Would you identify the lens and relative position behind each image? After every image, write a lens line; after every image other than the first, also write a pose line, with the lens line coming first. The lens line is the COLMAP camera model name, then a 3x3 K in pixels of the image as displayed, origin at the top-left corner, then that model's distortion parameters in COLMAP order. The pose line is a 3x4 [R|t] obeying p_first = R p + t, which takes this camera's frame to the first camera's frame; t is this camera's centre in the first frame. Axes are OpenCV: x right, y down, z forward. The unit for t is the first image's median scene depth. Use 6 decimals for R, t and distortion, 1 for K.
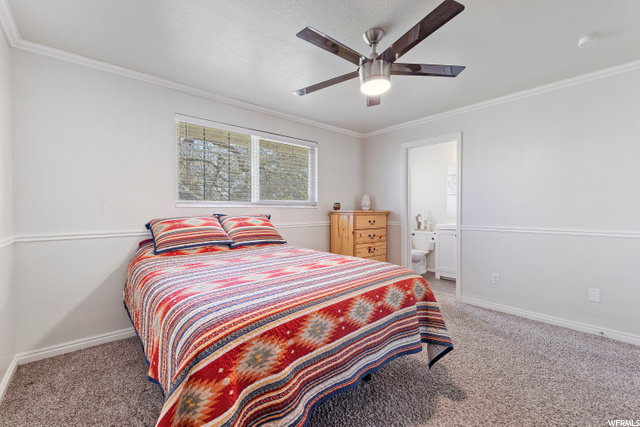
lens RADIAL K [[268.1, 0, 320.0], [0, 268.1, 213.5], [0, 0, 1]] dist [-0.000326, -0.000052]
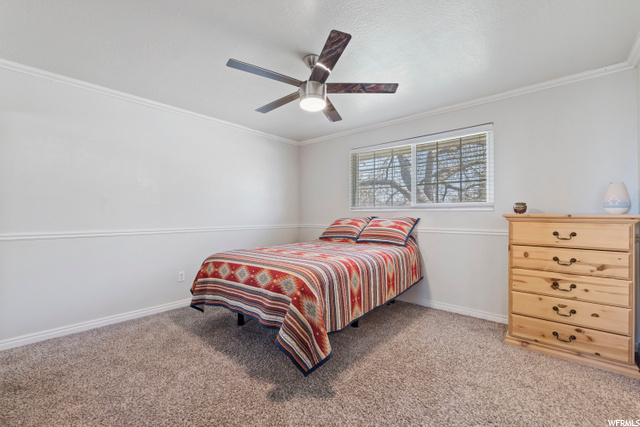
lens RADIAL K [[268.1, 0, 320.0], [0, 268.1, 213.5], [0, 0, 1]] dist [-0.000326, -0.000052]
pose [[0.120279, -0.008717, -0.992702, 0.707484], [-0.013554, 0.999854, -0.010422, 0.001123], [0.992648, 0.014709, 0.120143, 0.464971]]
